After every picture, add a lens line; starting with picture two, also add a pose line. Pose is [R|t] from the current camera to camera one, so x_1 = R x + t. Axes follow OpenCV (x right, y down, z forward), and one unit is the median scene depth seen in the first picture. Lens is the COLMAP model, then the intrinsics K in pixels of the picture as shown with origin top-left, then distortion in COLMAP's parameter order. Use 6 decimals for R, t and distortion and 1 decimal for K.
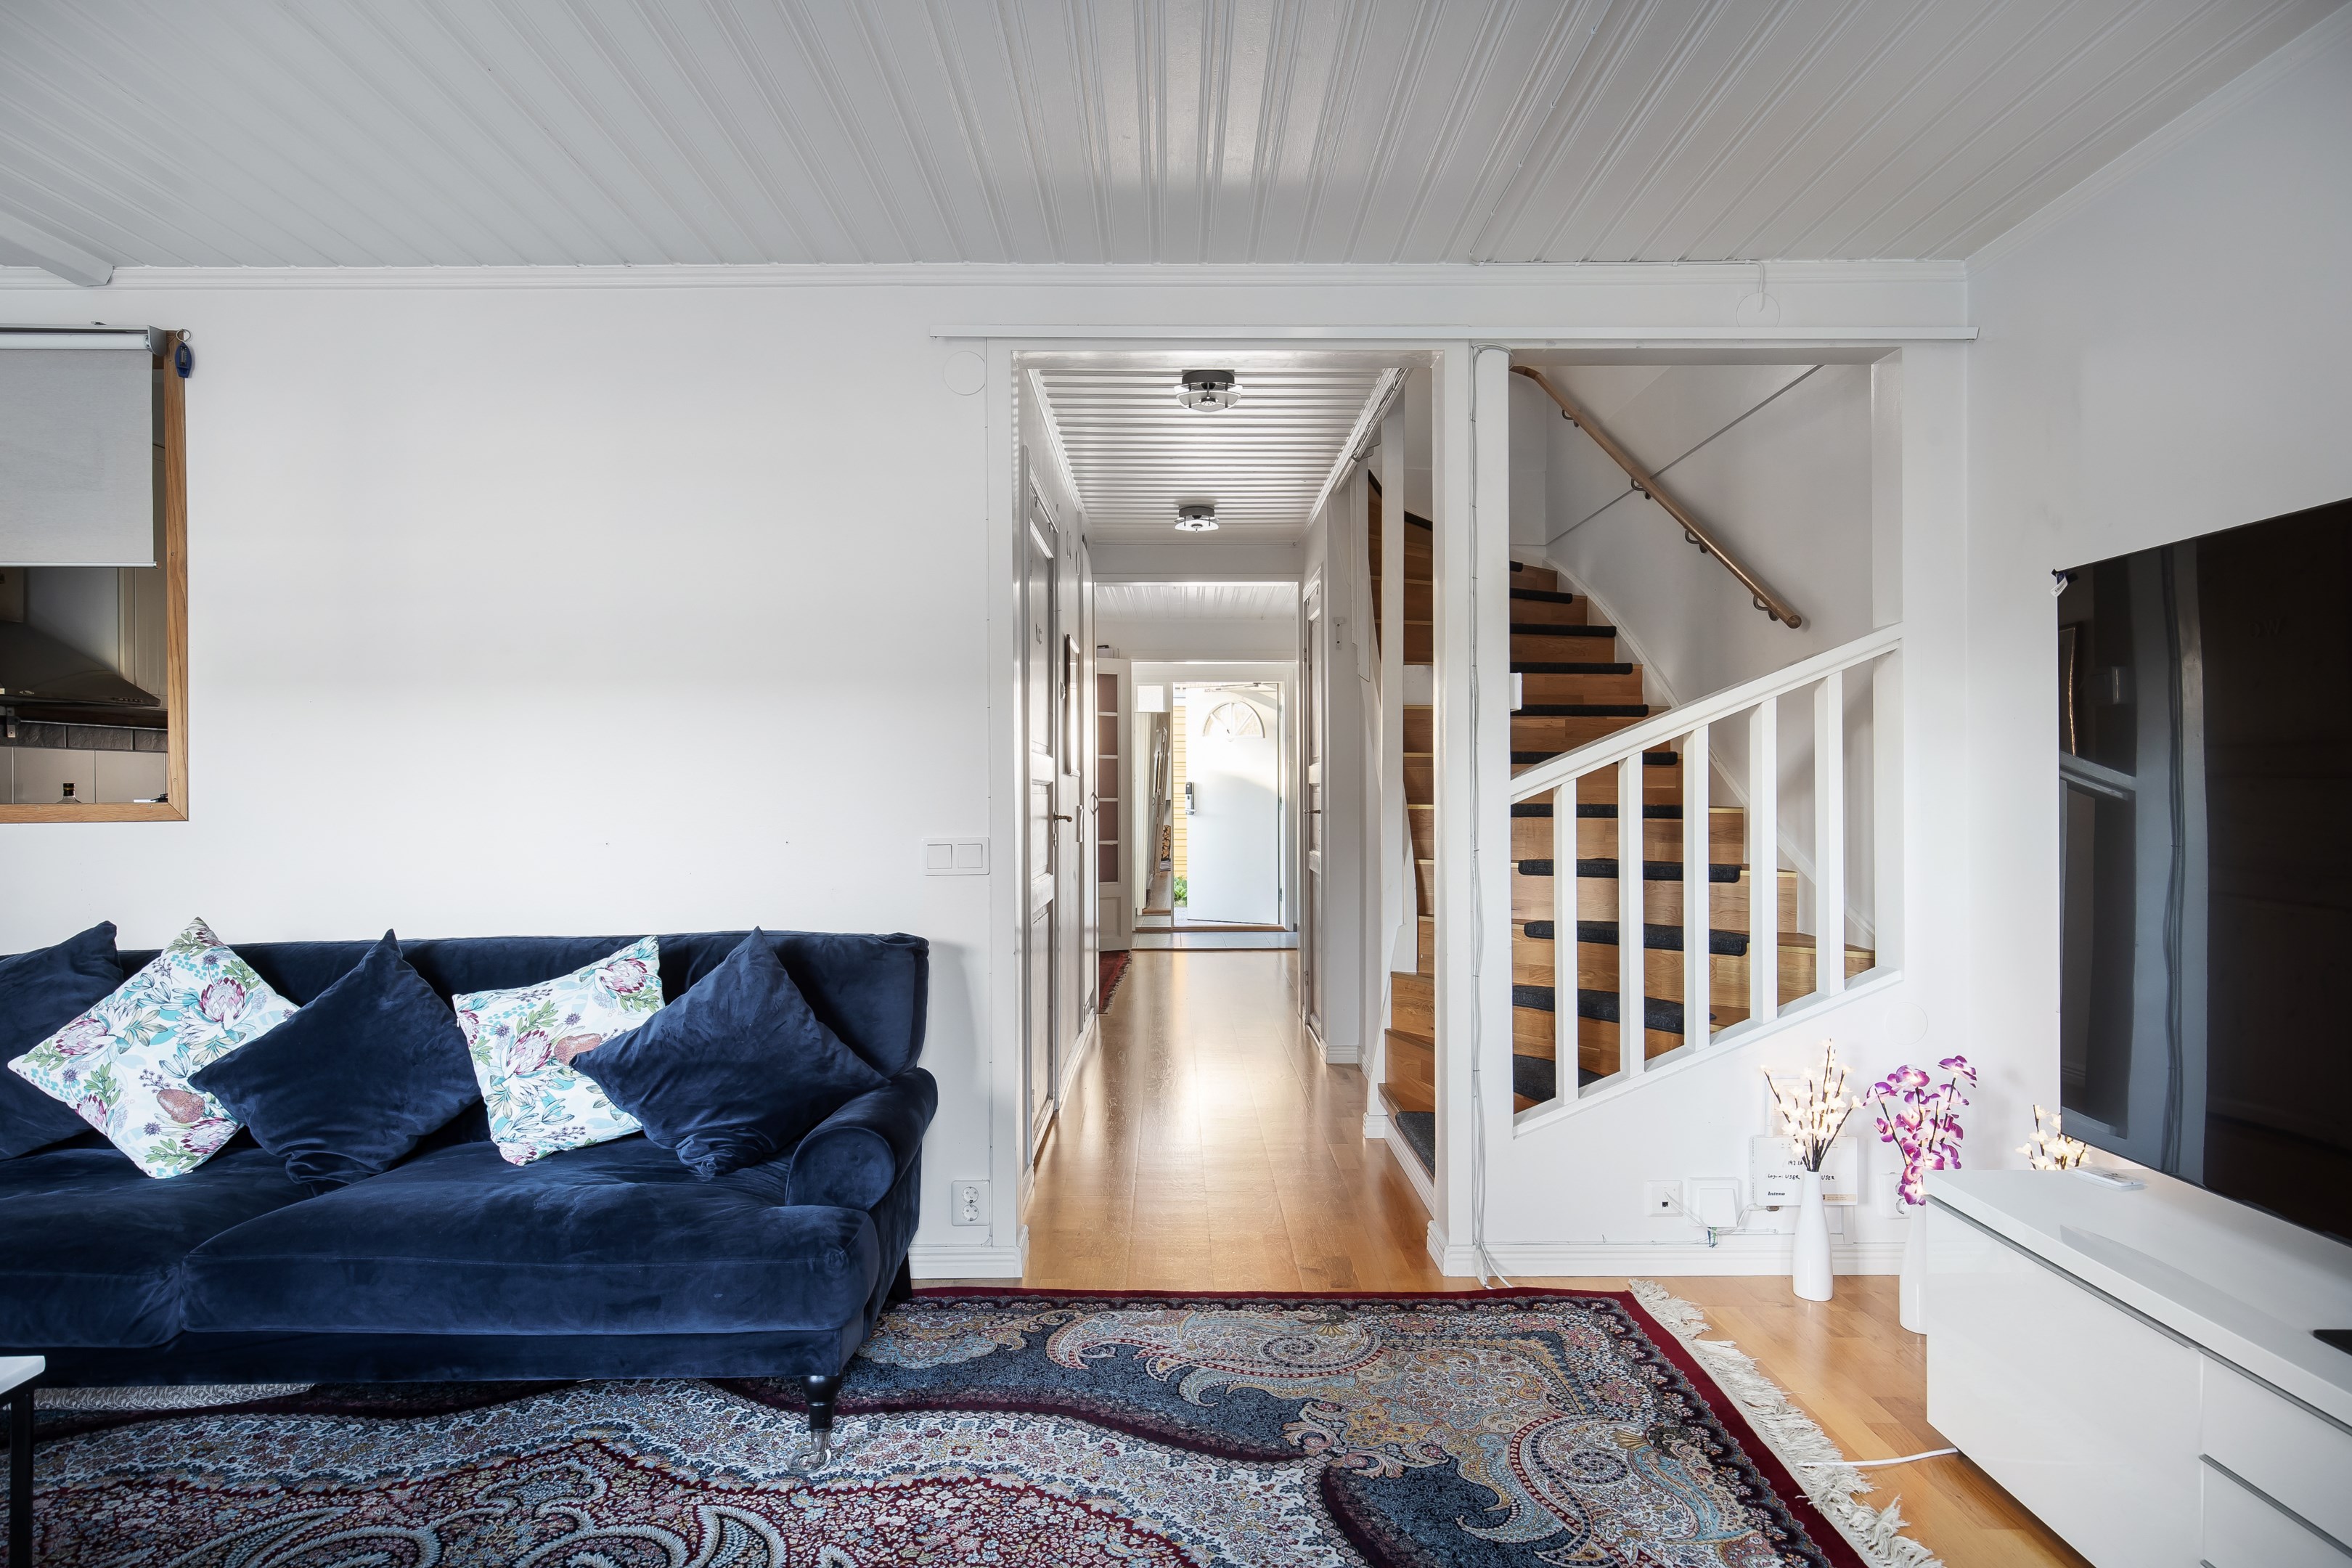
lens RADIAL K [[1329.9, 0, 1177.9], [0, 1329.9, 792.3], [0, 0, 1]] dist [0.007446, -0.002691]
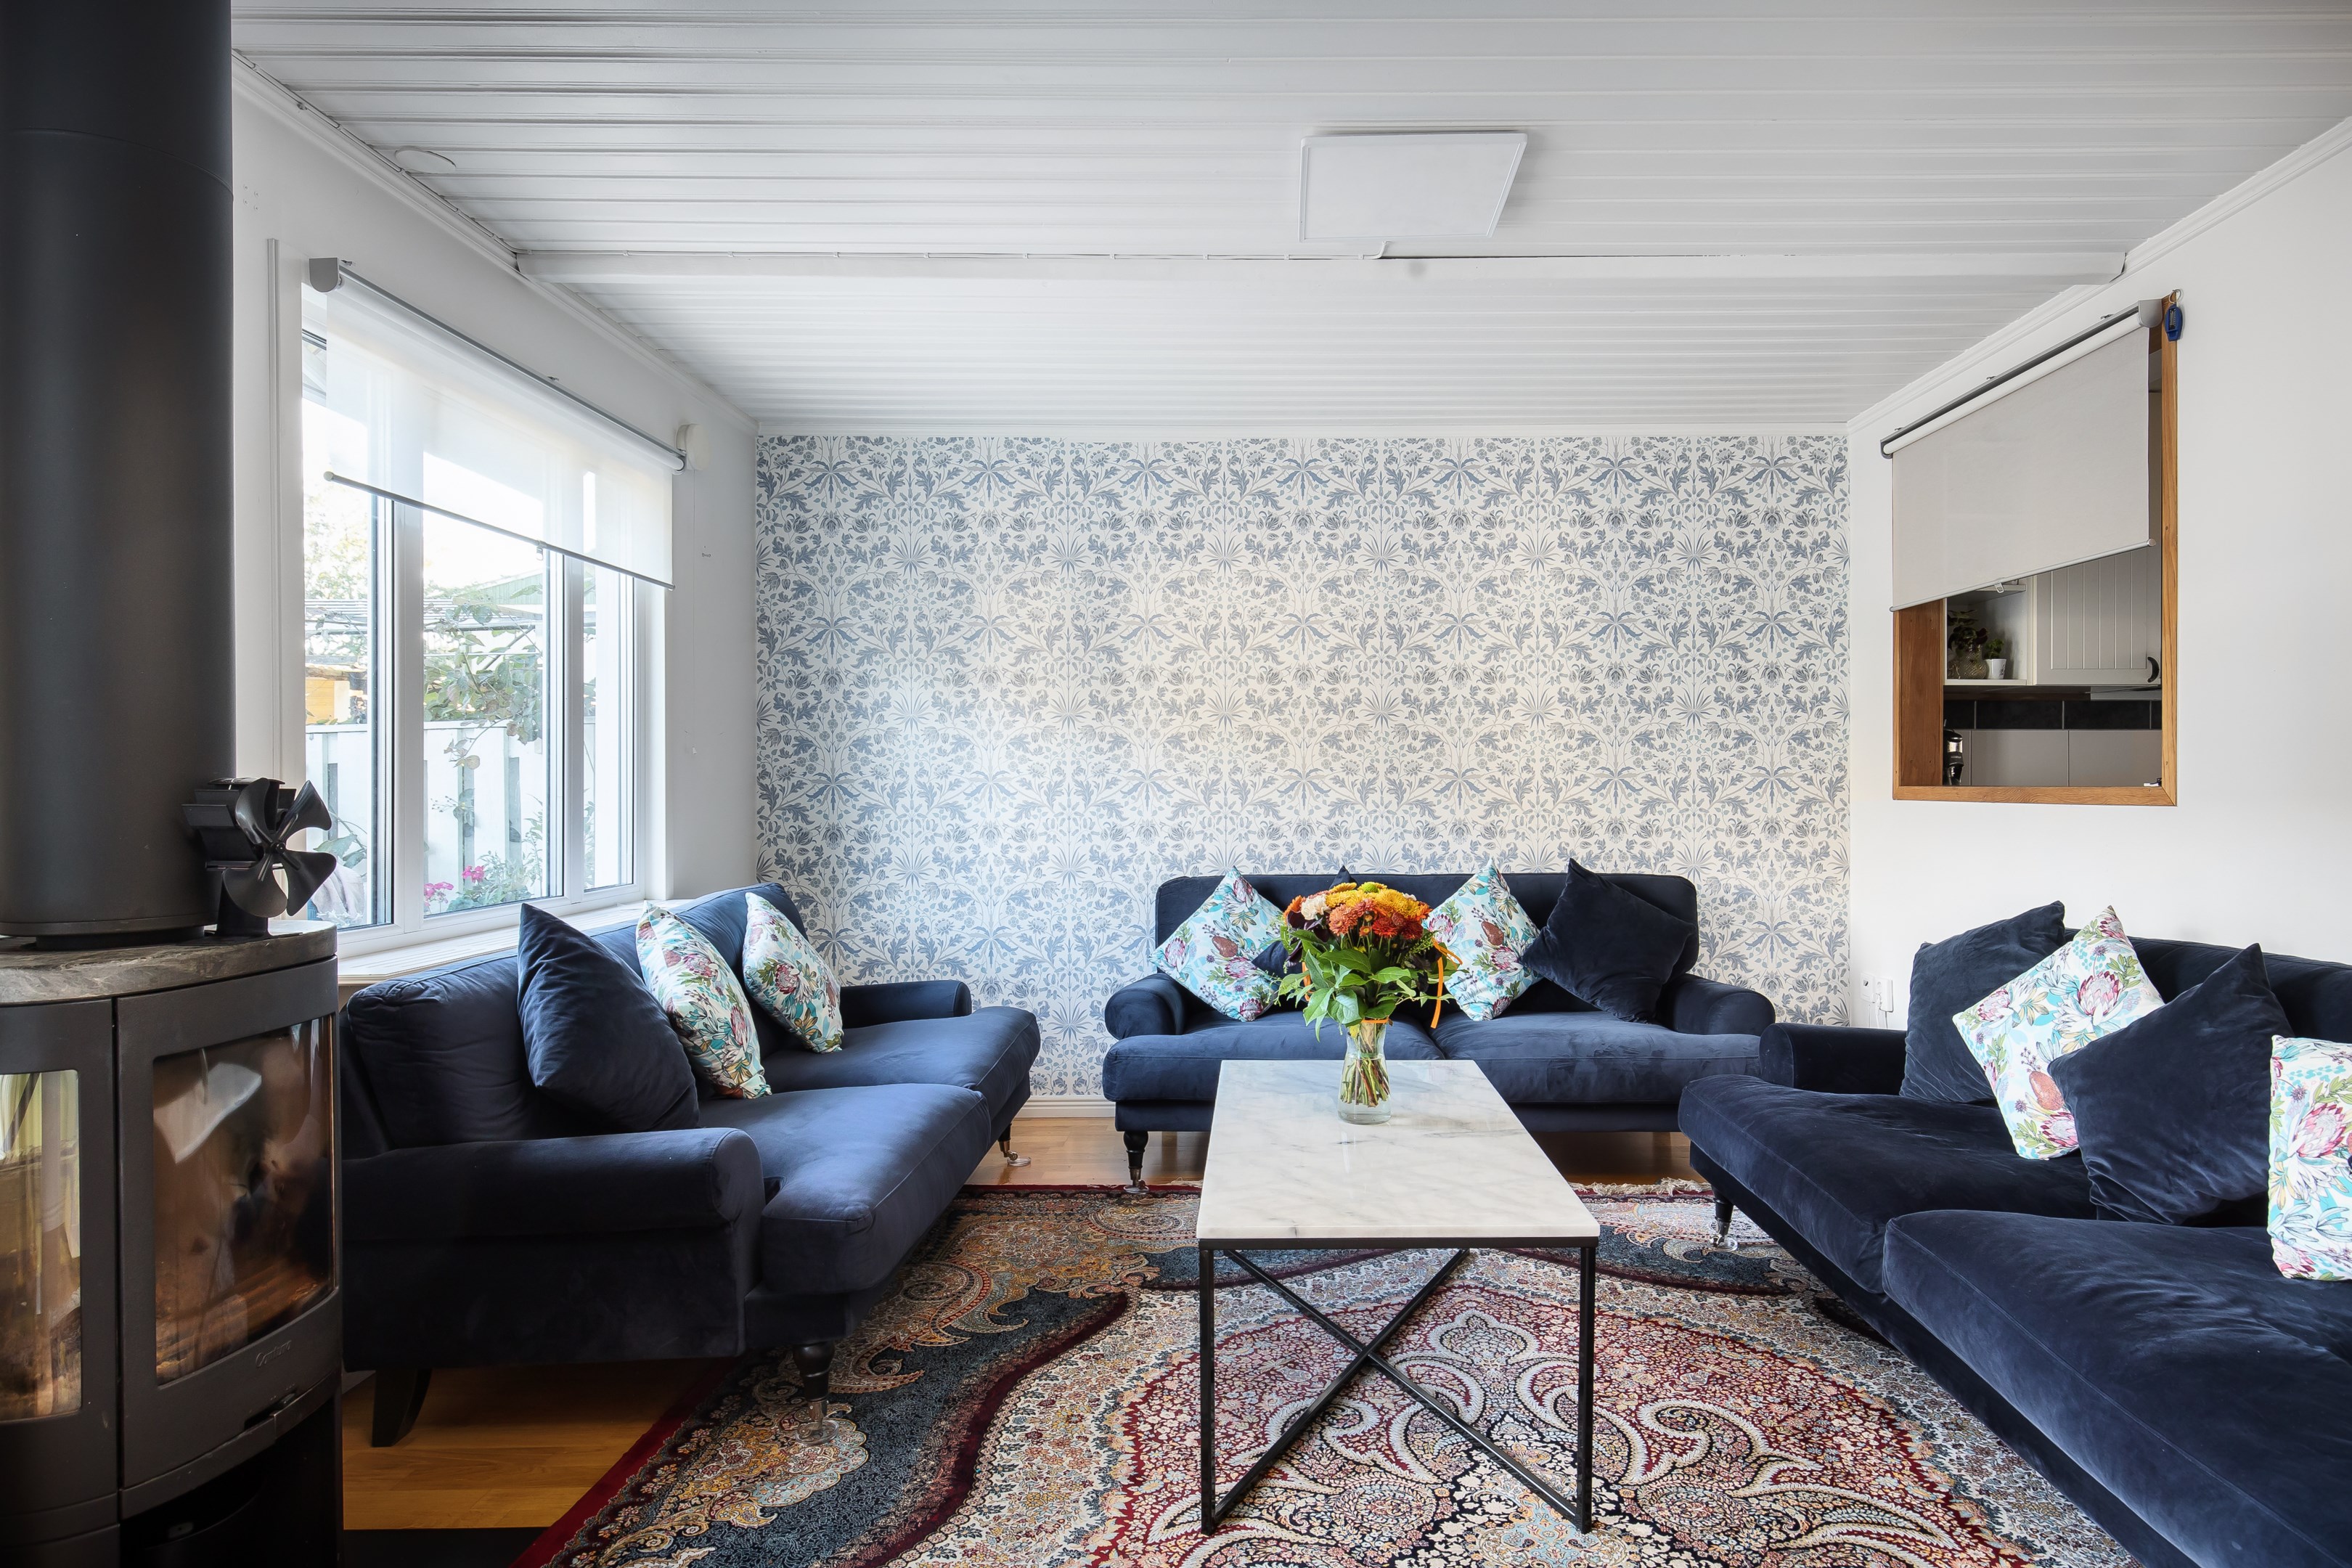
lens RADIAL K [[1329.9, 0, 1267.6], [0, 1329.9, 777.4], [0, 0, 1]] dist [0.007446, -0.002691]
pose [[-0.004578, 0.001457, -0.999988, 0.252195], [0.002572, 0.999996, 0.001446, -0.002634], [0.999986, -0.002565, -0.004581, 0.423493]]
